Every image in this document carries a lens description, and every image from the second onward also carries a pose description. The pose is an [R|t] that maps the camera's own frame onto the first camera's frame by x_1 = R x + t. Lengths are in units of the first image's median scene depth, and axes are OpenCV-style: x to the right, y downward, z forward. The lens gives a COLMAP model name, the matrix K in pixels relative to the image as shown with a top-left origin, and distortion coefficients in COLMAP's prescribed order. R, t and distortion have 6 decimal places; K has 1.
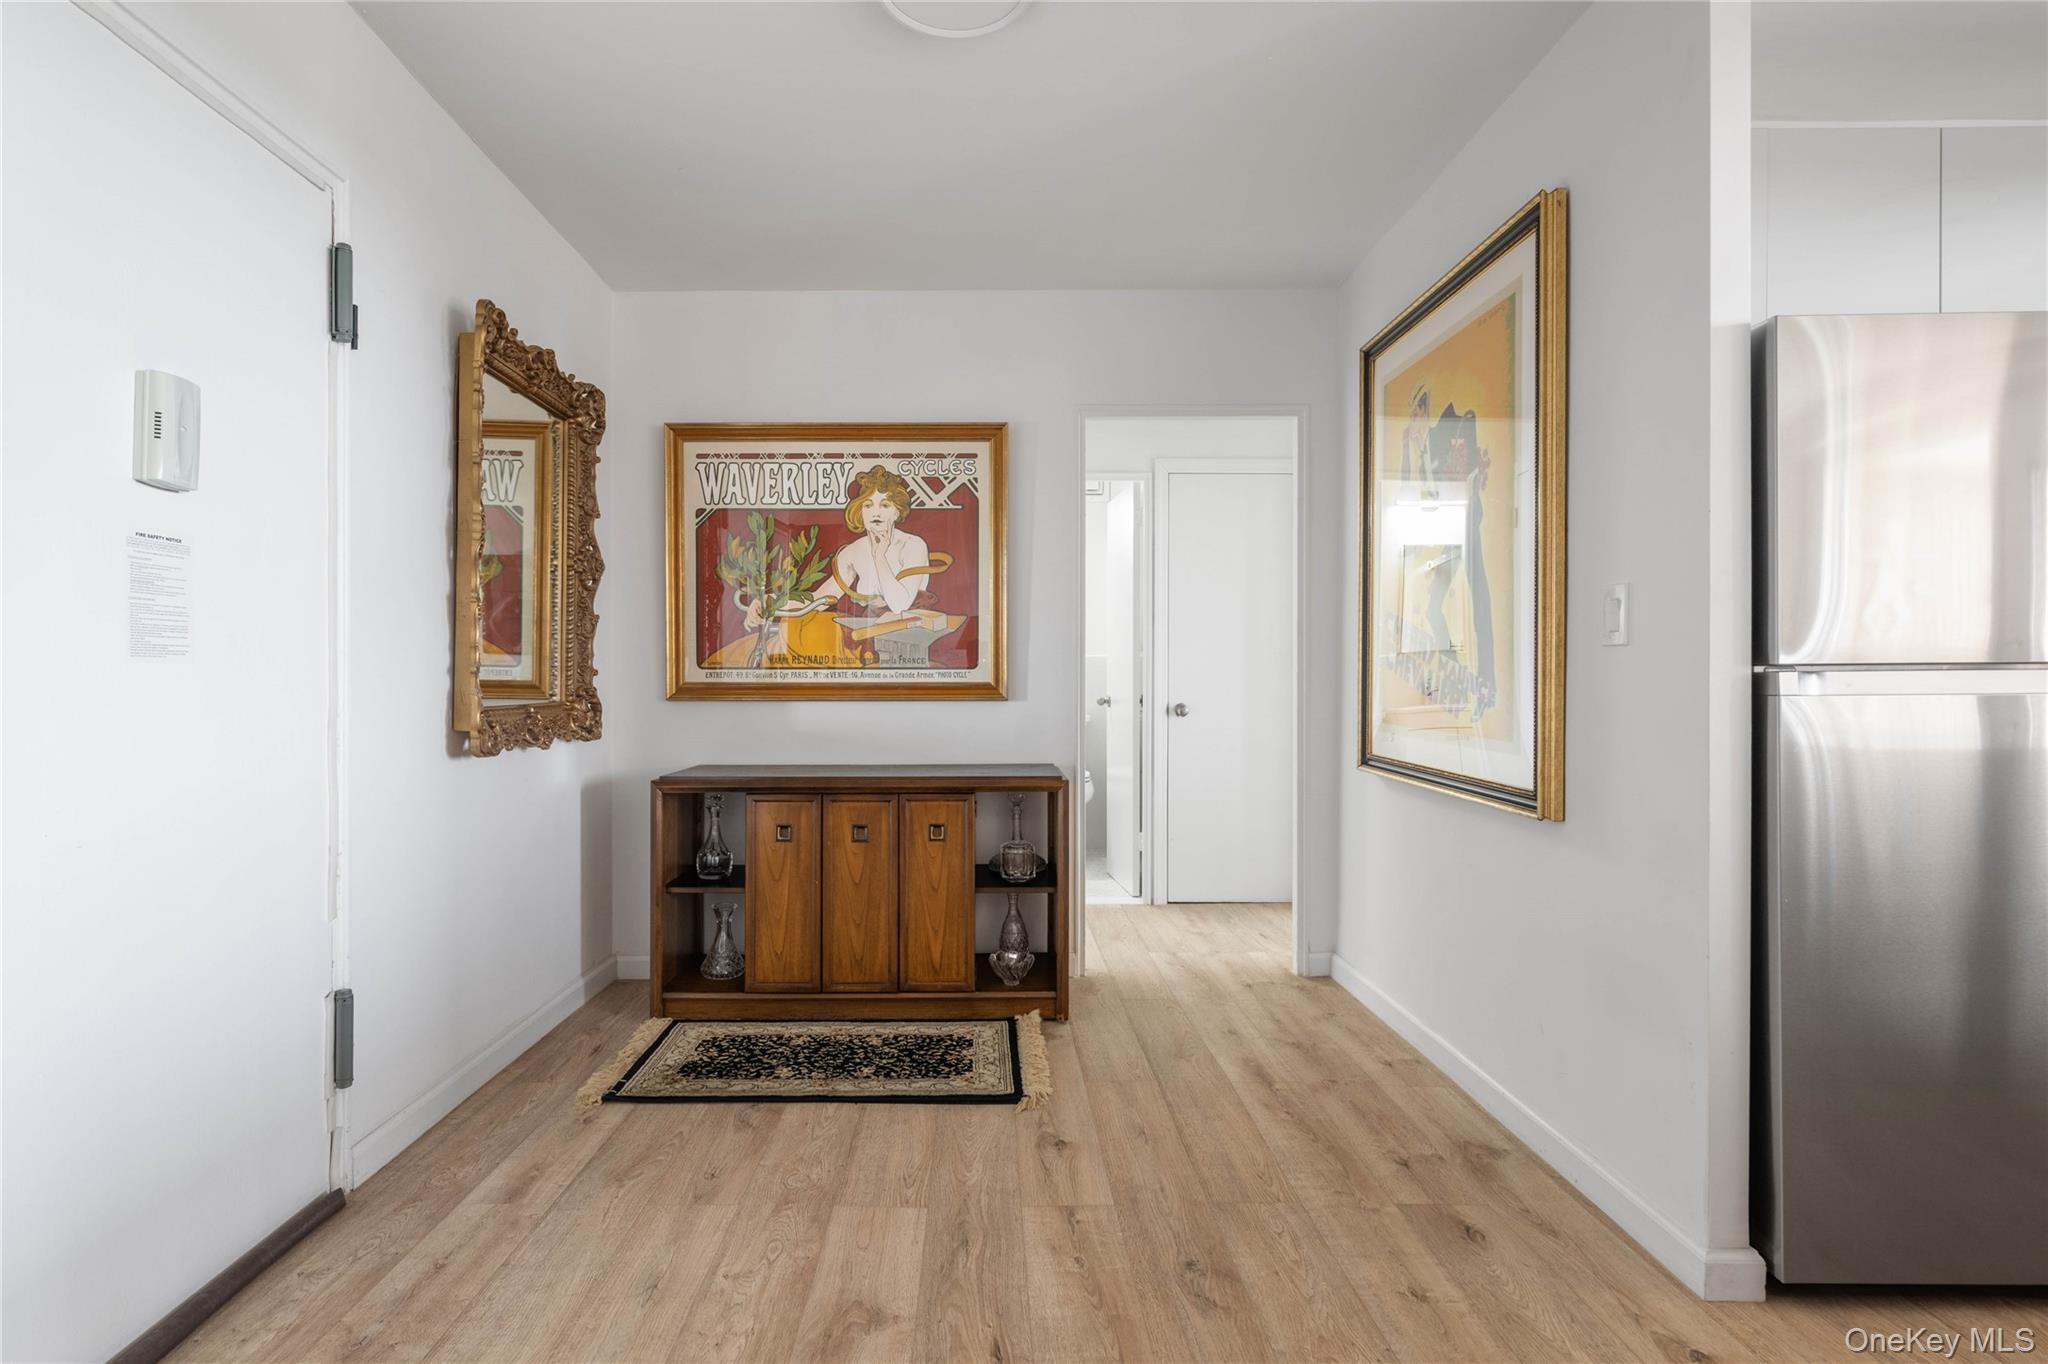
lens RADIAL K [[1017.2, 0, 1008.5], [0, 1017.2, 668.0], [0, 0, 1]] dist [0.010872, 0.000082]
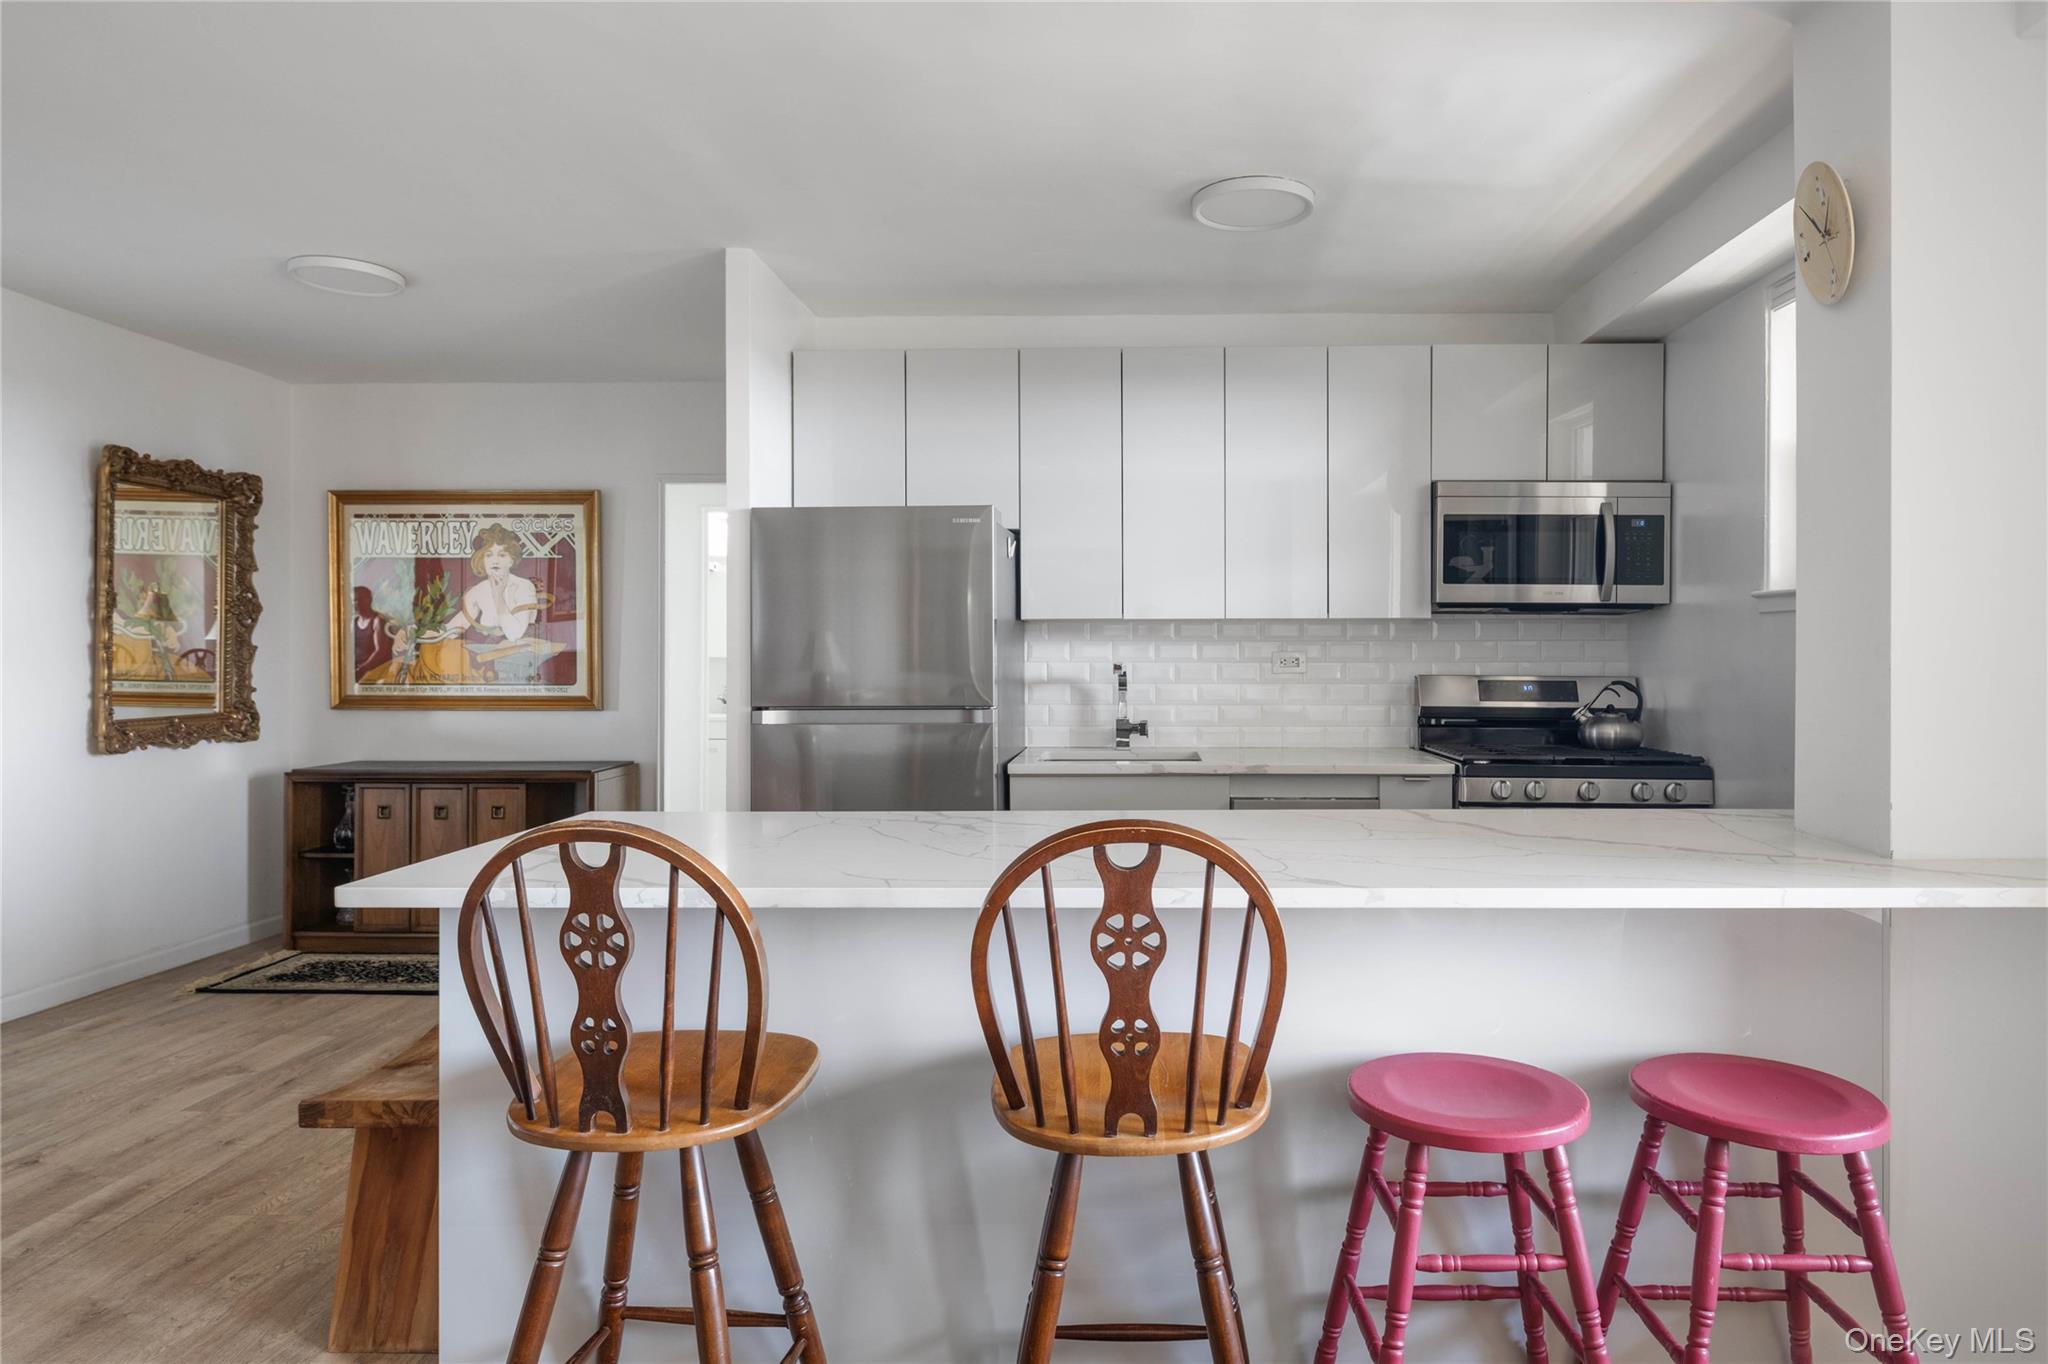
lens RADIAL K [[1167.0, 0, 988.6], [0, 1167.0, 654.2], [0, 0, 1]] dist [0.017986, -0.000025]
pose [[0.999581, 0.003039, -0.028796, 0.524436], [-0.002916, 0.999987, 0.004295, -0.045353], [0.028809, -0.004210, 0.999576, -0.433798]]
